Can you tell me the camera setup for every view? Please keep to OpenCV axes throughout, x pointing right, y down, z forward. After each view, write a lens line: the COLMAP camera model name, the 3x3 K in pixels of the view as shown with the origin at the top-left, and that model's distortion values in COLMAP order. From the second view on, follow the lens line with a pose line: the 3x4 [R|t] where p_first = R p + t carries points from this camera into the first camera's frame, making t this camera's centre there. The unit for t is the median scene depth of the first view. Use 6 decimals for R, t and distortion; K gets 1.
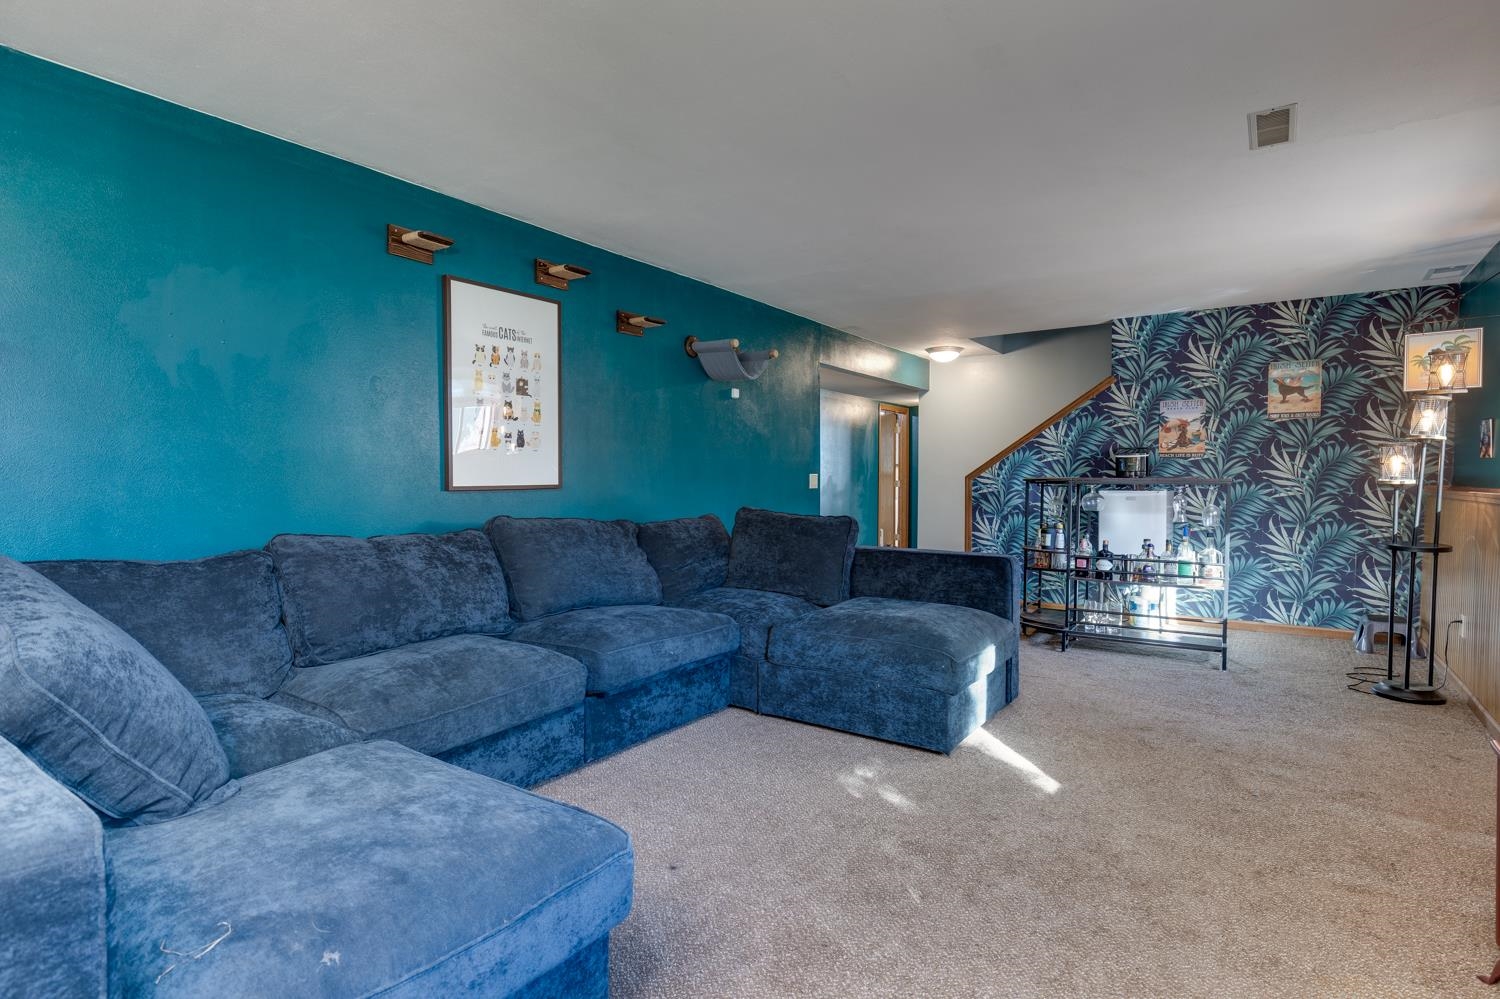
lens RADIAL K [[759.9, 0, 752.9], [0, 759.9, 508.6], [0, 0, 1]] dist [0.002779, -0.002152]
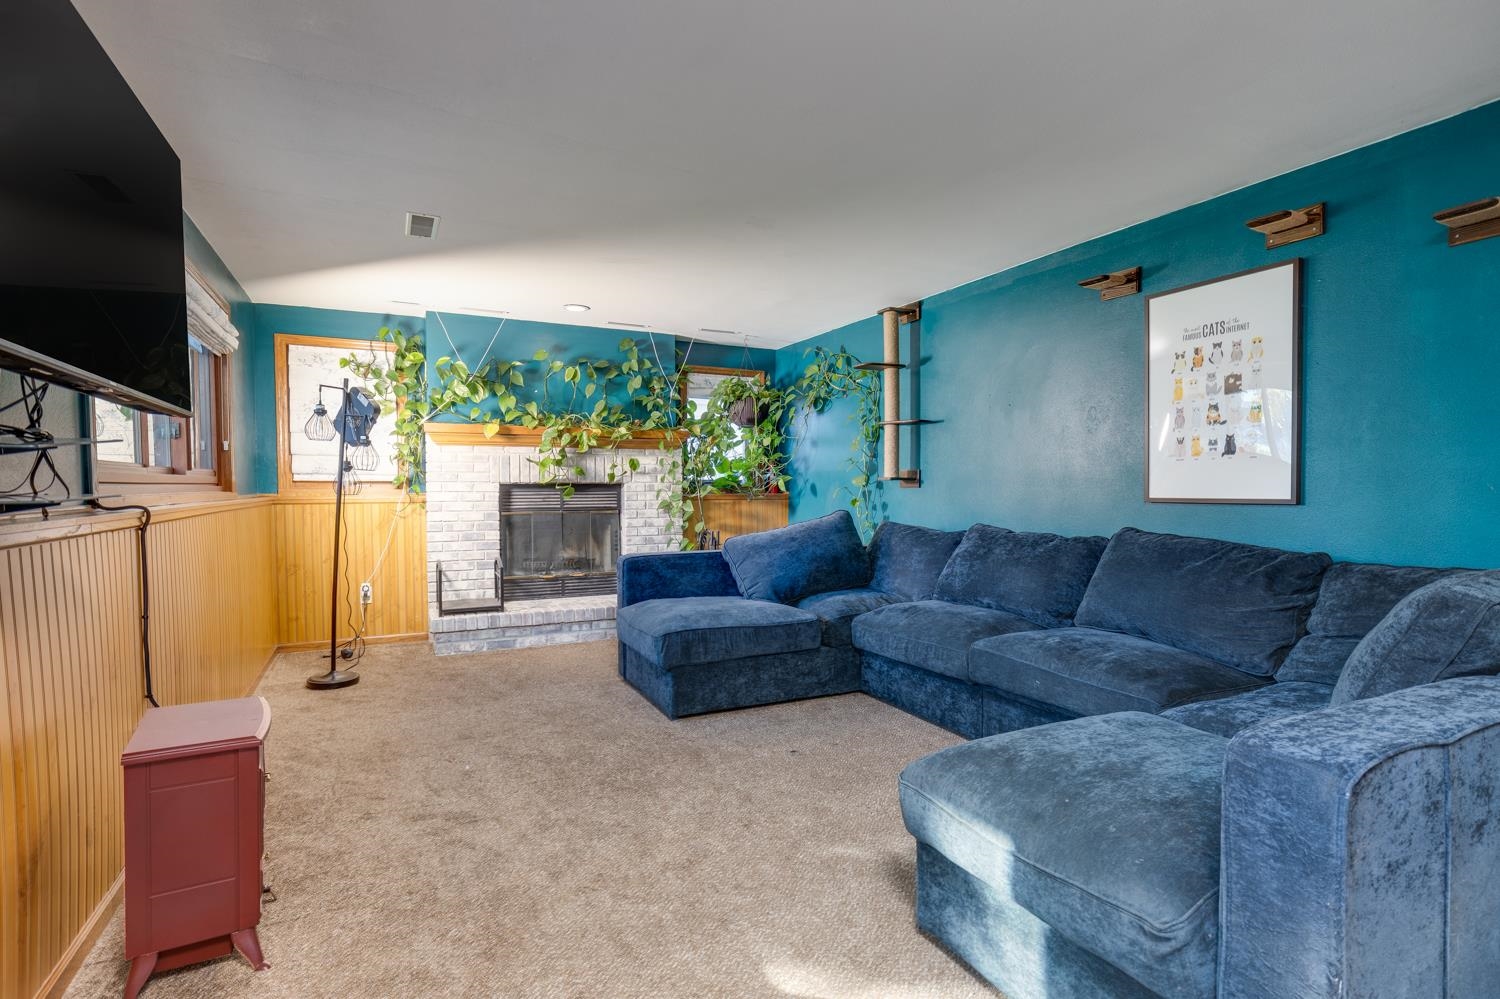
lens RADIAL K [[759.9, 0, 754.2], [0, 759.9, 500.4], [0, 0, 1]] dist [0.002779, -0.002152]
pose [[-0.475512, 0.029187, -0.879225, 0.719764], [-0.023109, 0.998690, 0.045650, -0.056941], [0.879405, 0.042025, -0.474215, 0.952465]]
